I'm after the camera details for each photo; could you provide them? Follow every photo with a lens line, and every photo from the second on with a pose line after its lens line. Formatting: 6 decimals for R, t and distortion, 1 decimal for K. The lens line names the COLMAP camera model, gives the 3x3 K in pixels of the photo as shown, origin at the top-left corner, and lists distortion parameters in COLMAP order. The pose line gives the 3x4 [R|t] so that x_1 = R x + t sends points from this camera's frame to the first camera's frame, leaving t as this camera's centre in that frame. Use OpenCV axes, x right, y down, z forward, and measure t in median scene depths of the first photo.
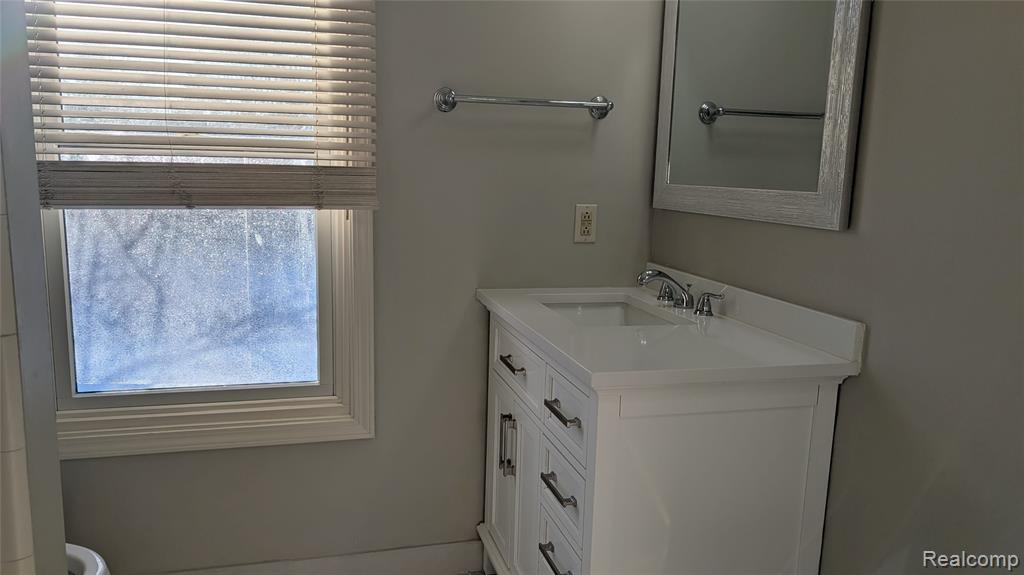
lens RADIAL K [[751.2, 0, 509.5], [0, 751.2, 286.9], [0, 0, 1]] dist [0.038528, -0.046145]
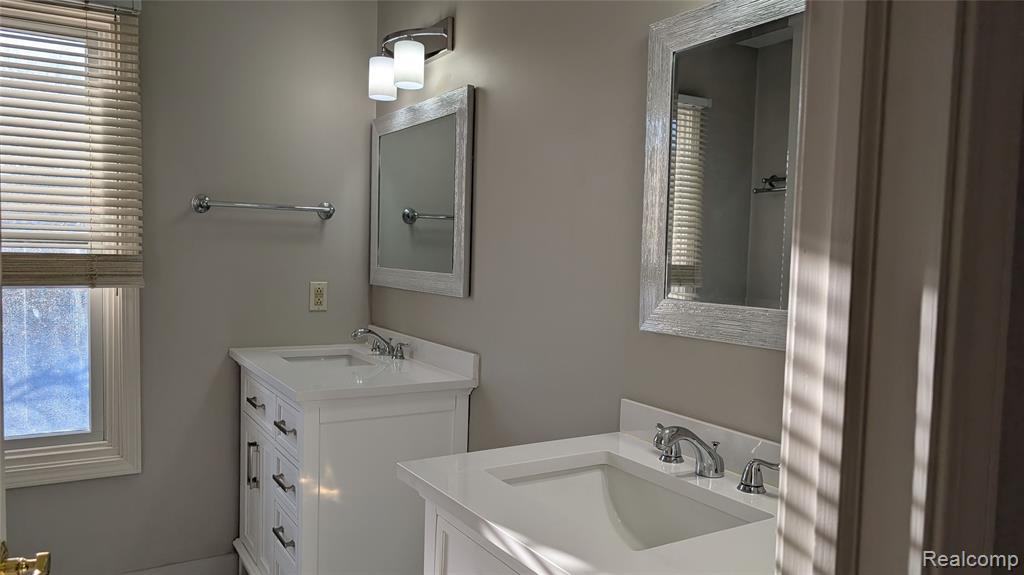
lens RADIAL K [[751.2, 0, 523.4], [0, 751.2, 301.4], [0, 0, 1]] dist [0.038528, -0.046145]
pose [[0.960532, -0.017136, 0.277640, 0.085587], [0.040269, 0.996153, -0.077832, 0.045459], [-0.275238, 0.085941, 0.957527, -0.397531]]
